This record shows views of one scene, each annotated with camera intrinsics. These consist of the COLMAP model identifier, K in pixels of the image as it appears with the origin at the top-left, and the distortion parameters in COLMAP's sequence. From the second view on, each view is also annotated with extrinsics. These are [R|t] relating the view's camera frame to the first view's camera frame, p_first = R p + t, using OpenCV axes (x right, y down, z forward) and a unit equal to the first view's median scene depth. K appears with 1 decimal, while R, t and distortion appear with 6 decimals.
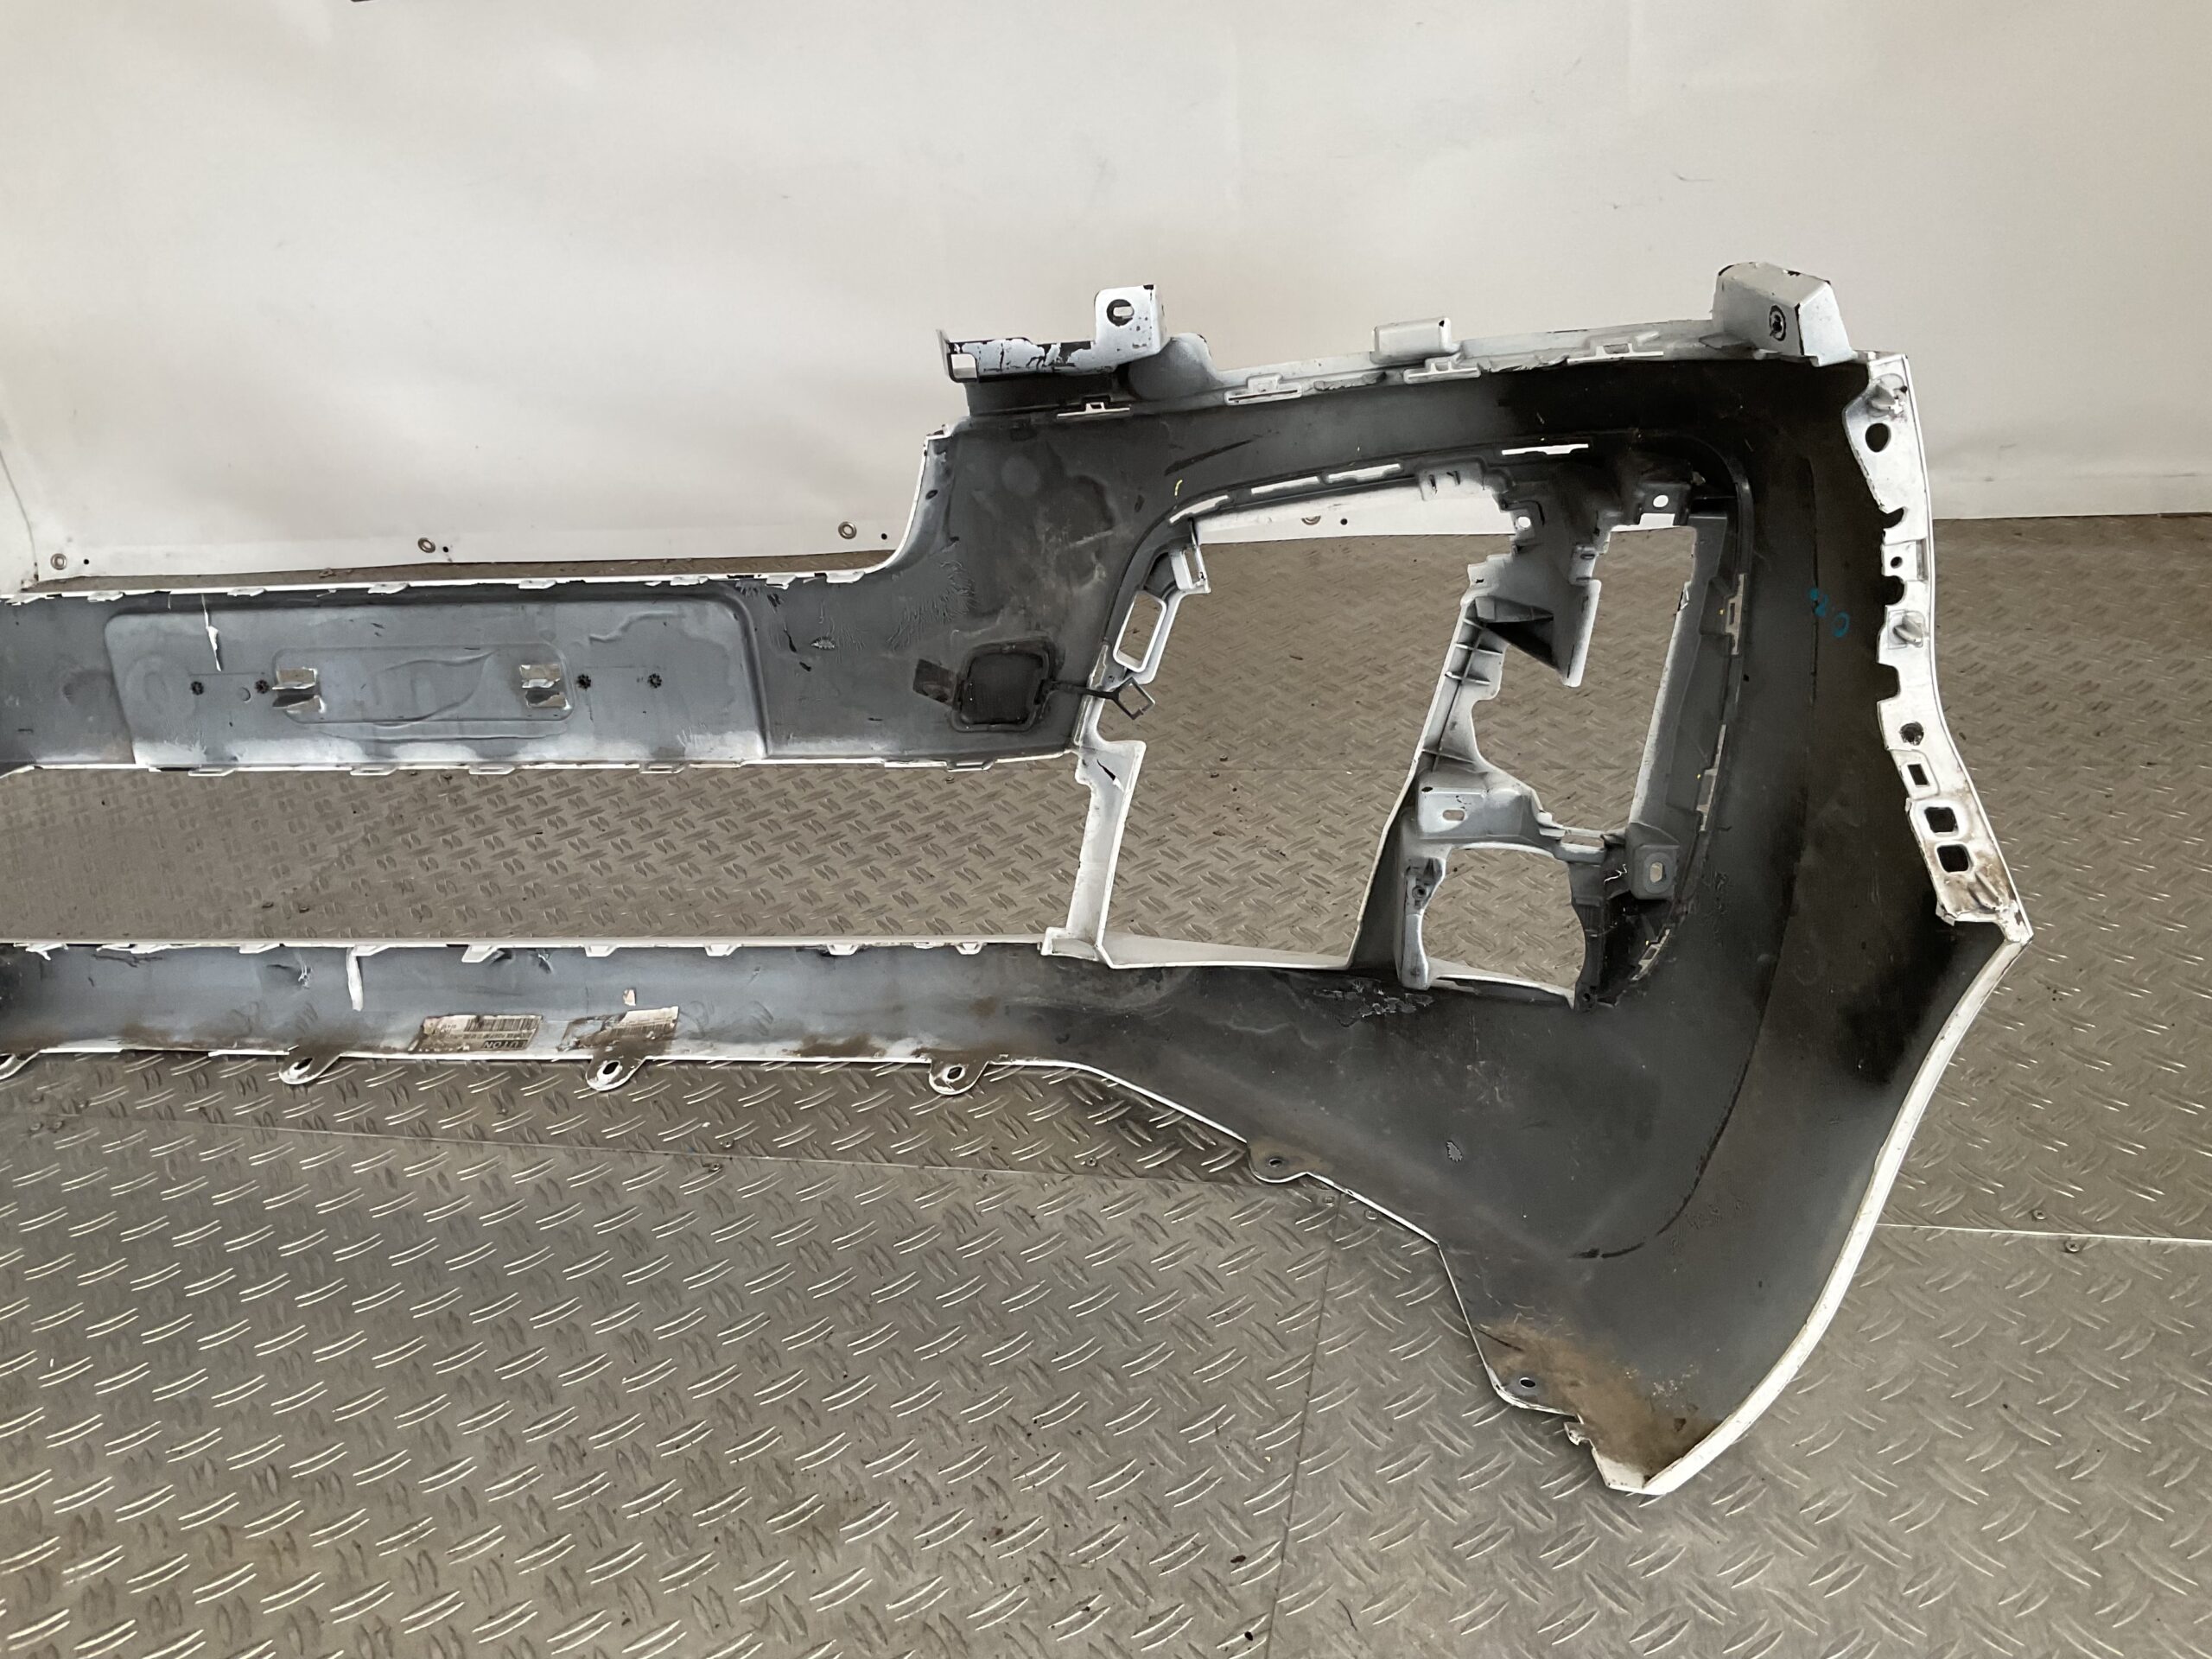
lens RADIAL K [[1912.7, 0, 997.2], [0, 1912.7, 829.2], [0, 0, 1]] dist [0.052819, -0.107667]
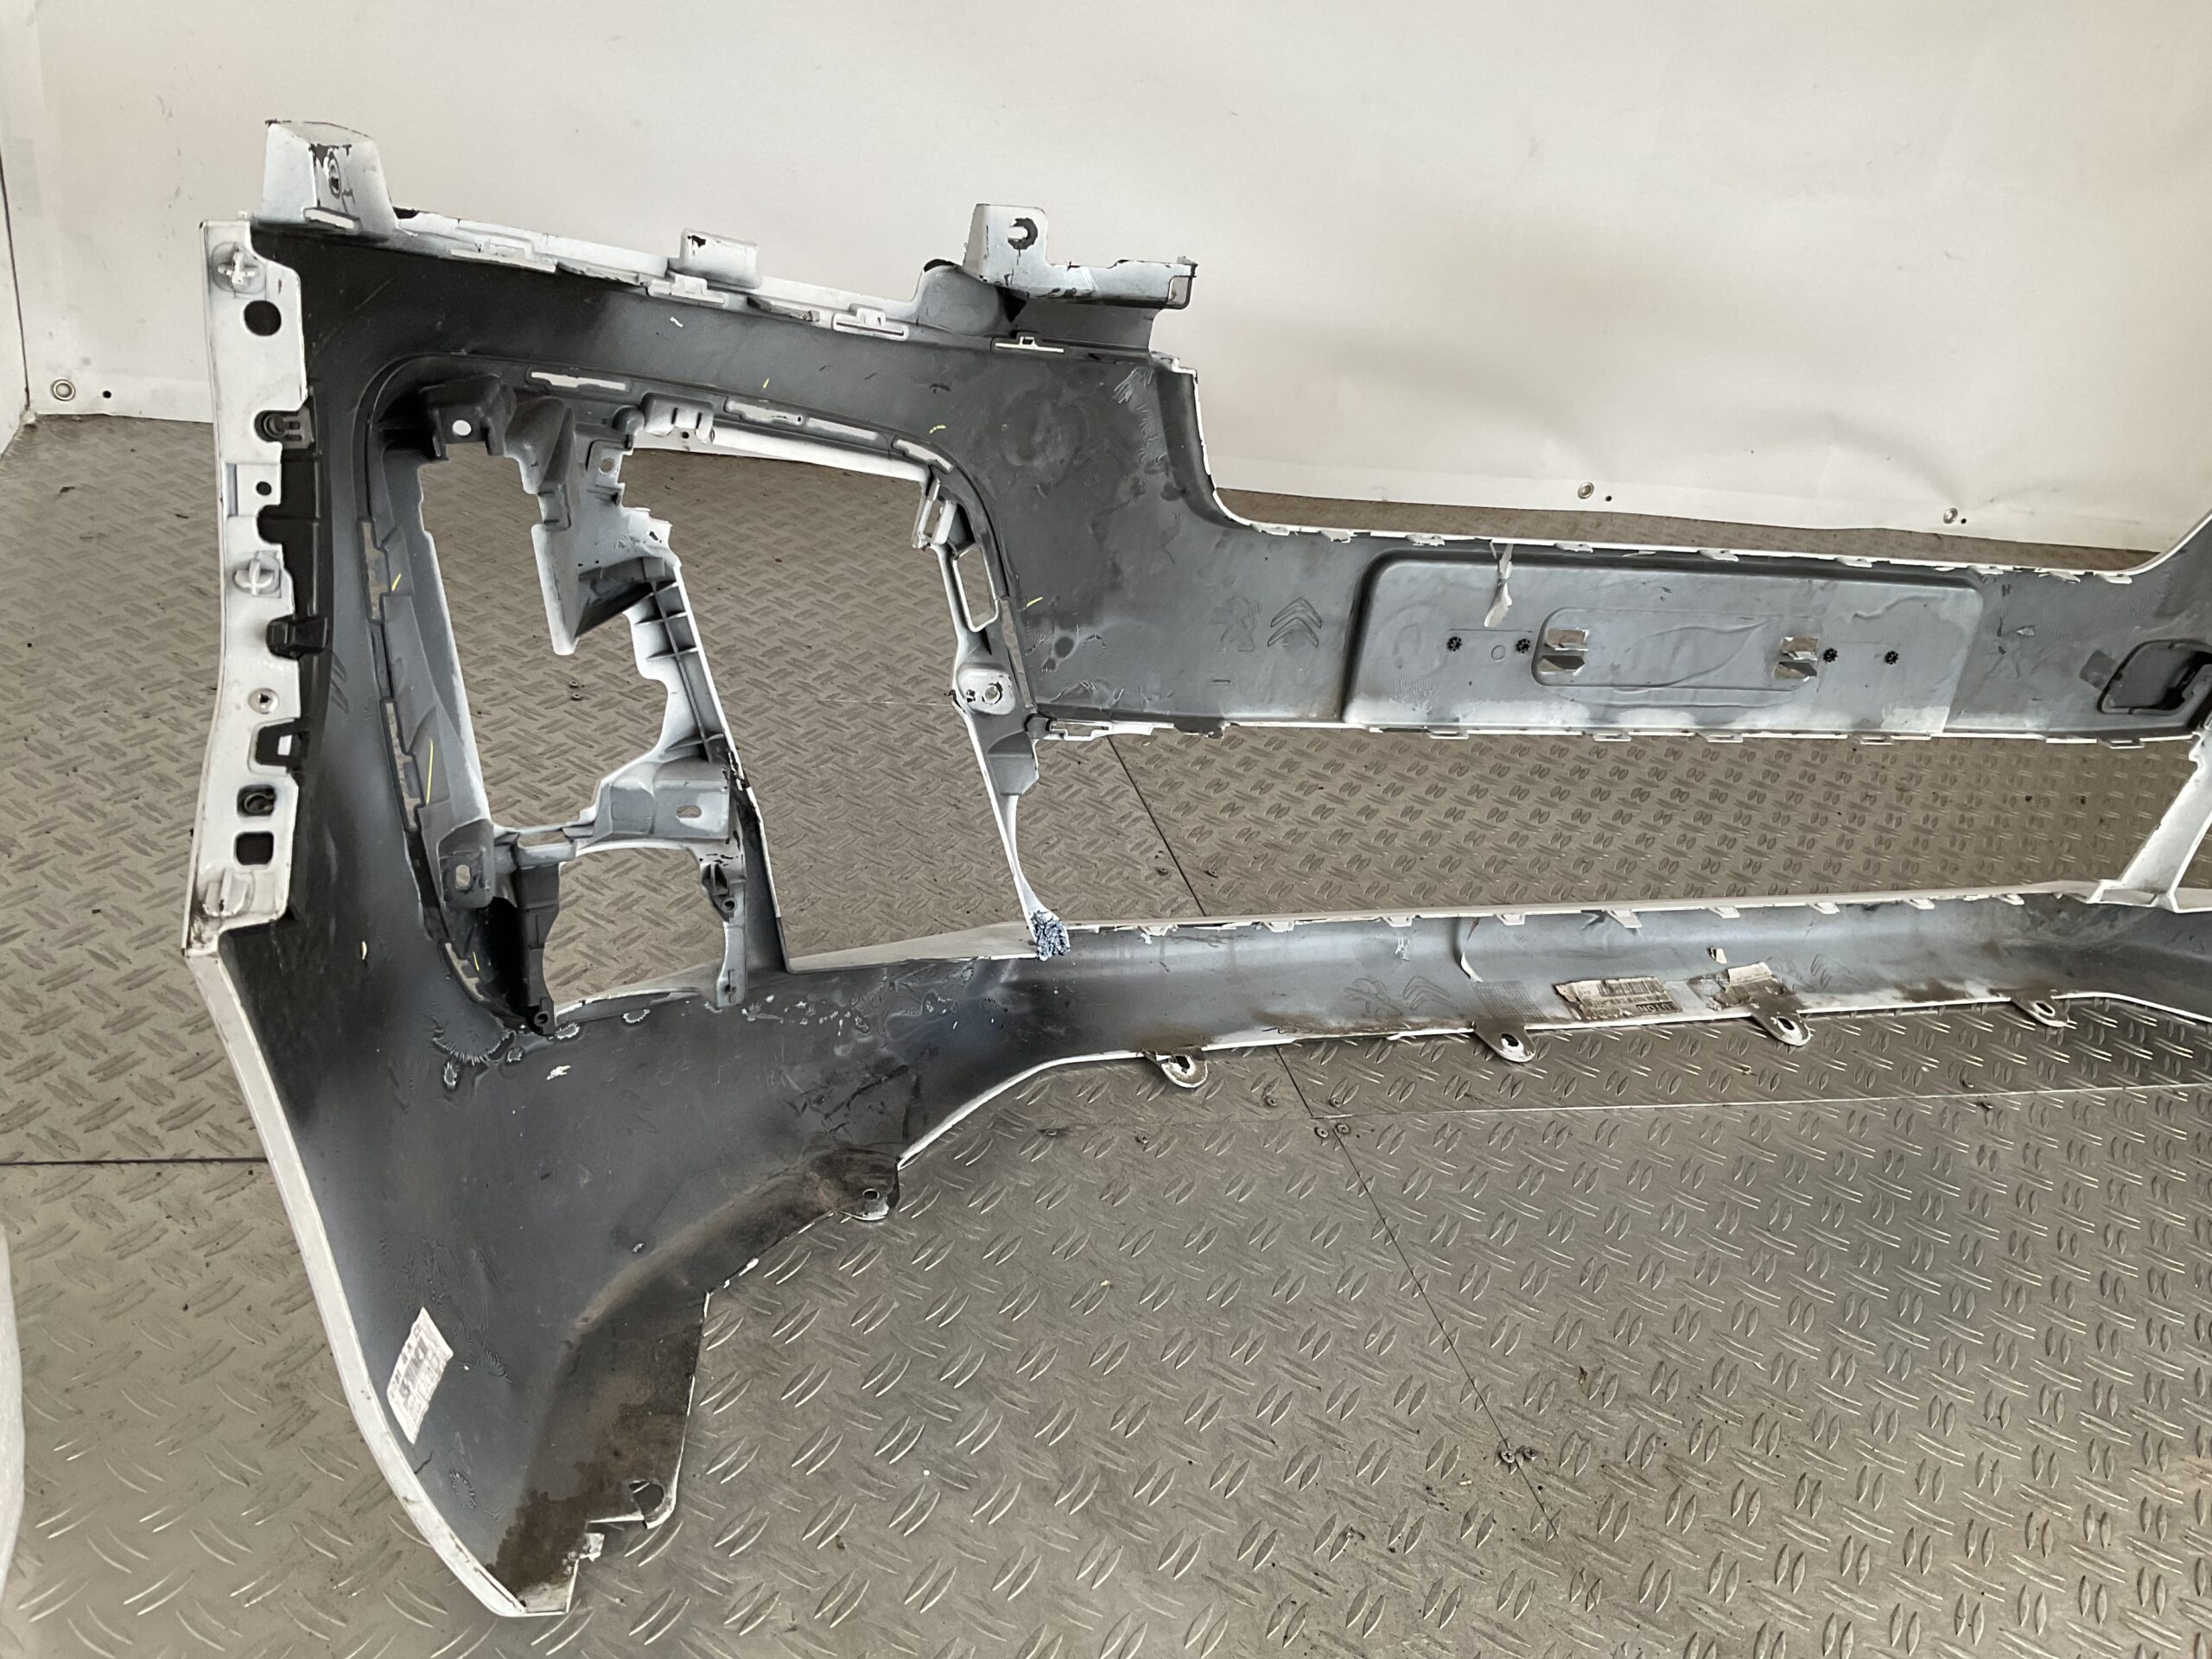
lens RADIAL K [[1885.5, 0, 1106.0], [0, 1885.5, 829.5], [0, 0, 1]] dist [0.058256, 0.000477]
pose [[0.842895, -0.014590, 0.537879, -1.063961], [-0.013441, 0.998749, 0.048155, -0.026260], [-0.537909, -0.047819, 0.841645, 0.329491]]
